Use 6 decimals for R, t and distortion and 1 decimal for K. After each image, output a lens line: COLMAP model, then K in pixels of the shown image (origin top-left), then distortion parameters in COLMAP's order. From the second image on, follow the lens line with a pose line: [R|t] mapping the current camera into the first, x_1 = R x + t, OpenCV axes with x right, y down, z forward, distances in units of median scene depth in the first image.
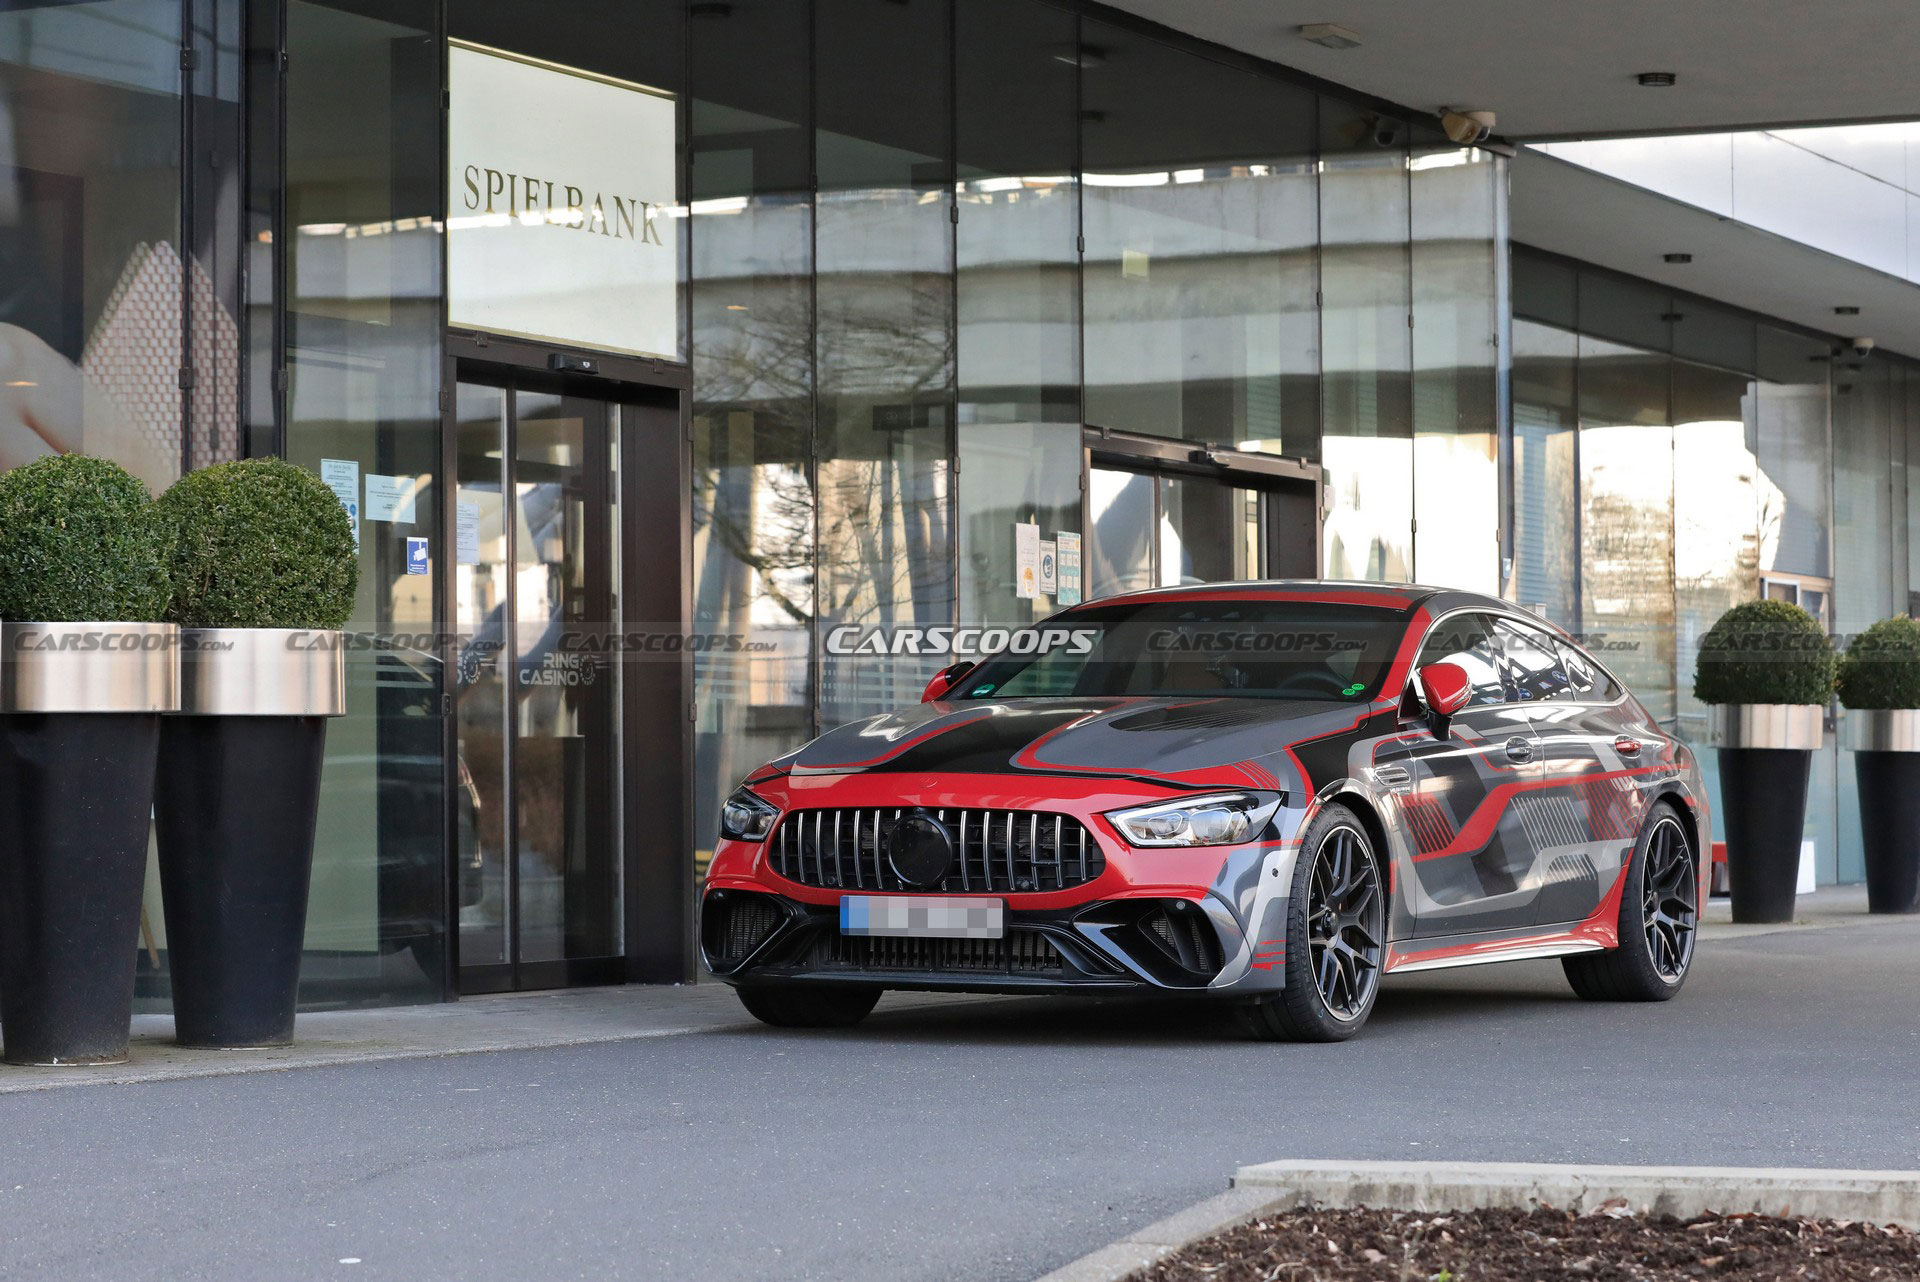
lens RADIAL K [[4585.6, 0, 961.2], [0, 4585.6, 720.5], [0, 0, 1]] dist [-0.142664, -0.238964]
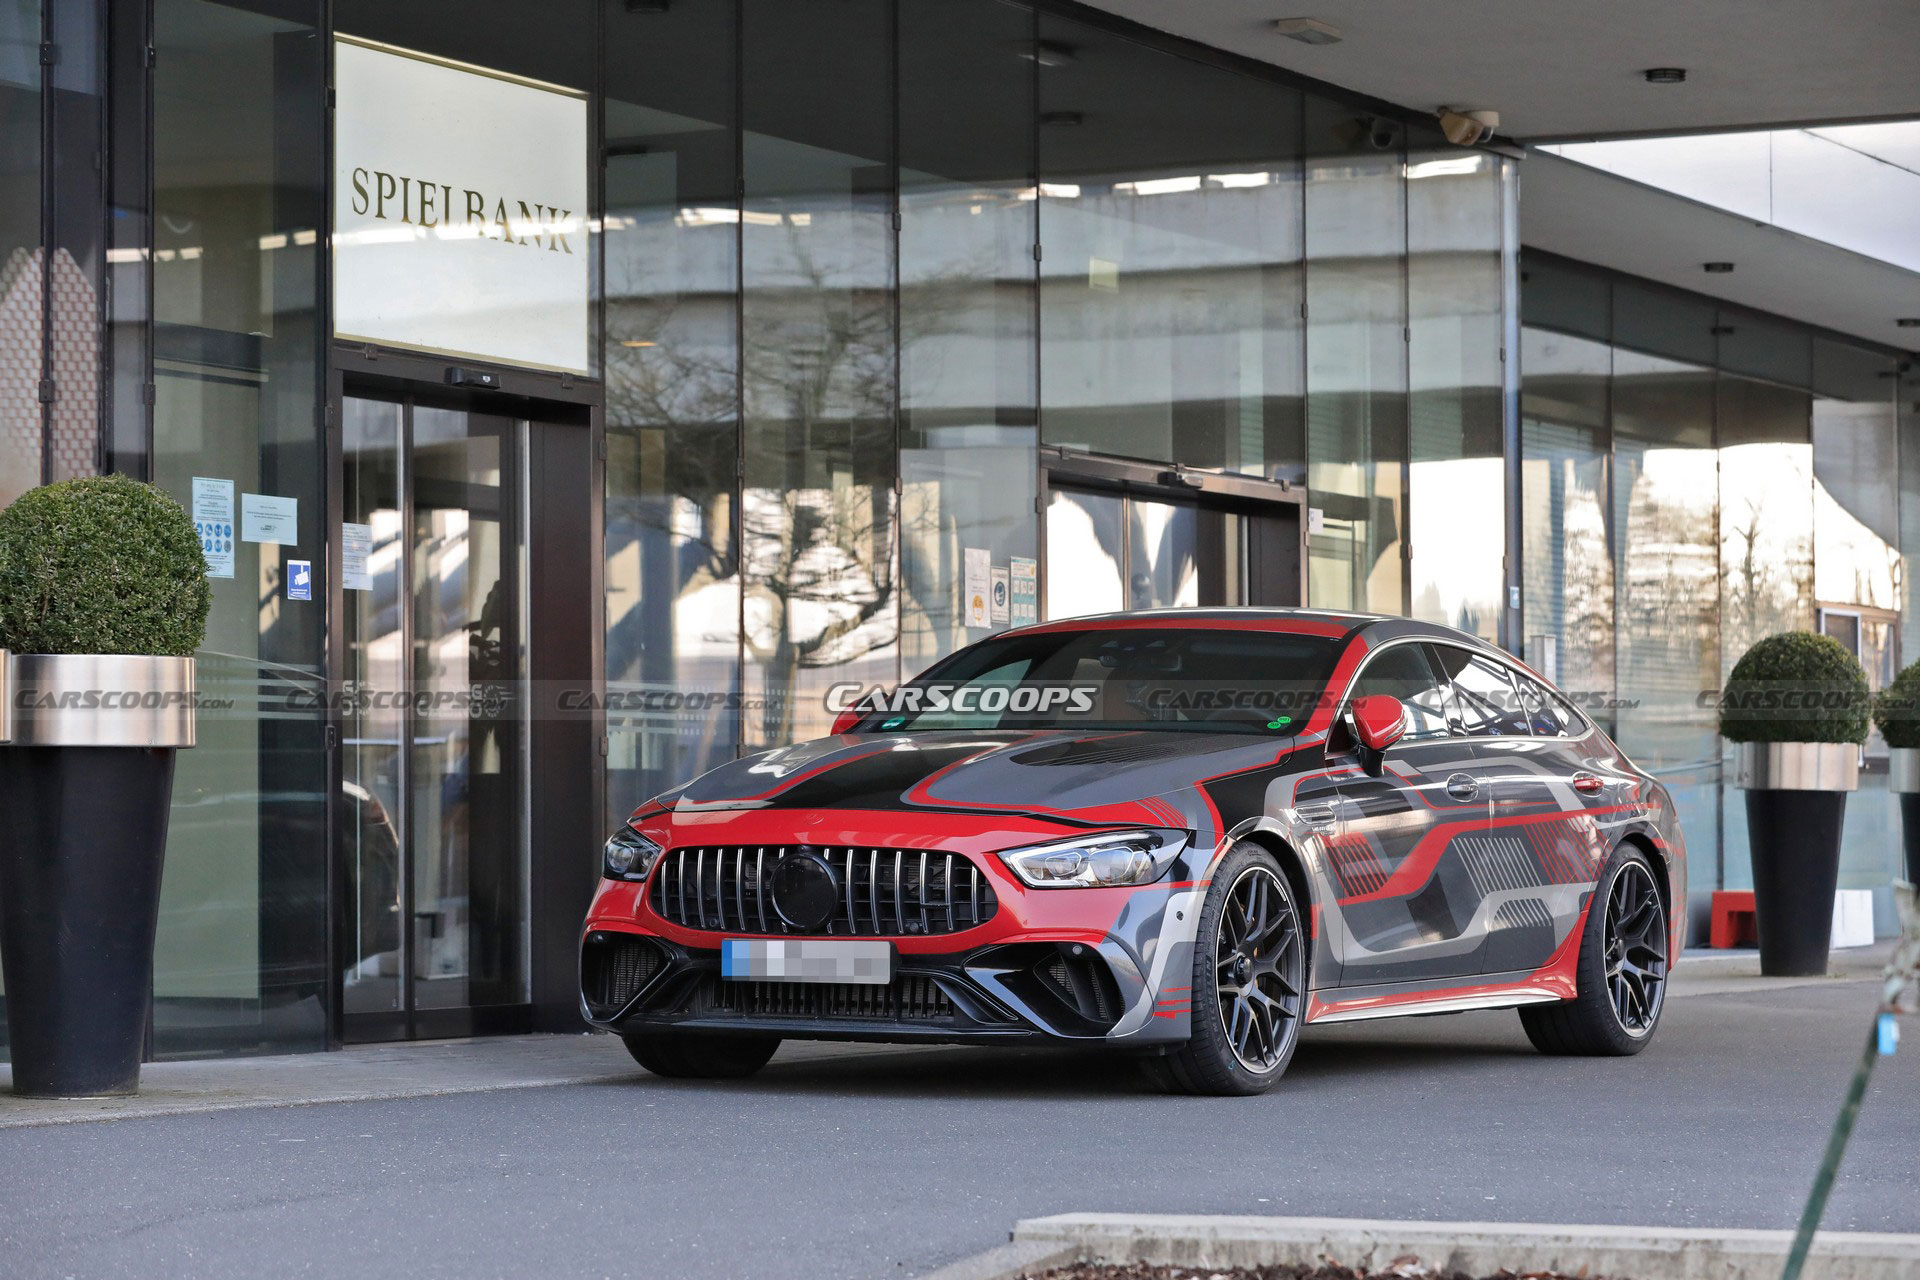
lens RADIAL K [[4870.3, 0, 909.5], [0, 4870.3, 688.1], [0, 0, 1]] dist [-0.039497, 0.292302]
pose [[0.999678, 0.001812, -0.025325, 0.035993], [-0.002200, 0.999880, -0.015309, 0.001705], [0.025294, 0.015360, 0.999562, -0.004939]]
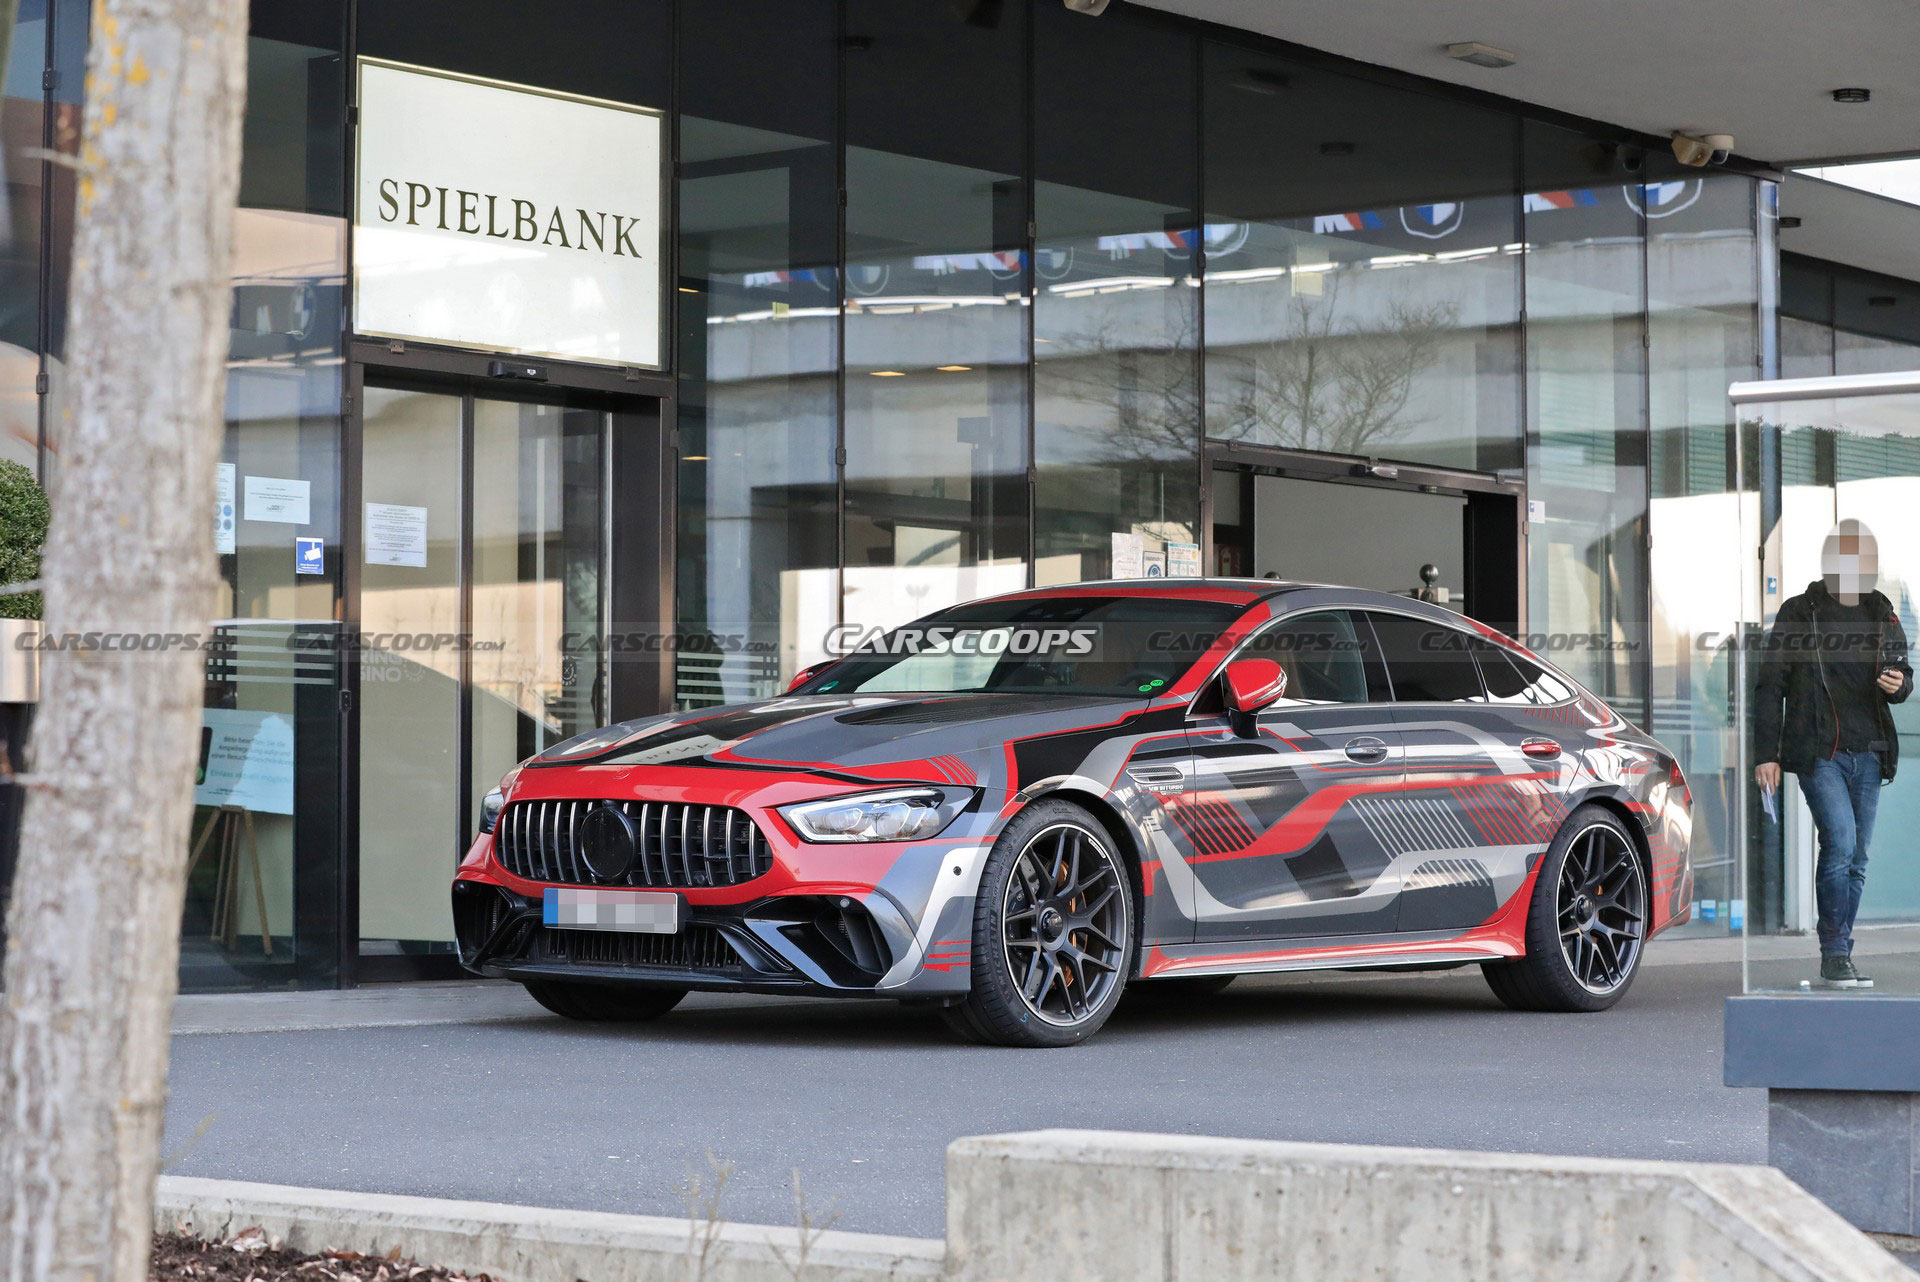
lens RADIAL K [[4068.8, 0, 960.0], [0, 4068.8, 641.0], [0, 0, 1]] dist [-0.222656, -0.293764]
pose [[0.976581, -0.000165, -0.215148, 0.238942], [-0.005668, 0.999633, -0.026494, 0.007083], [0.215073, 0.027093, 0.976222, 0.154086]]
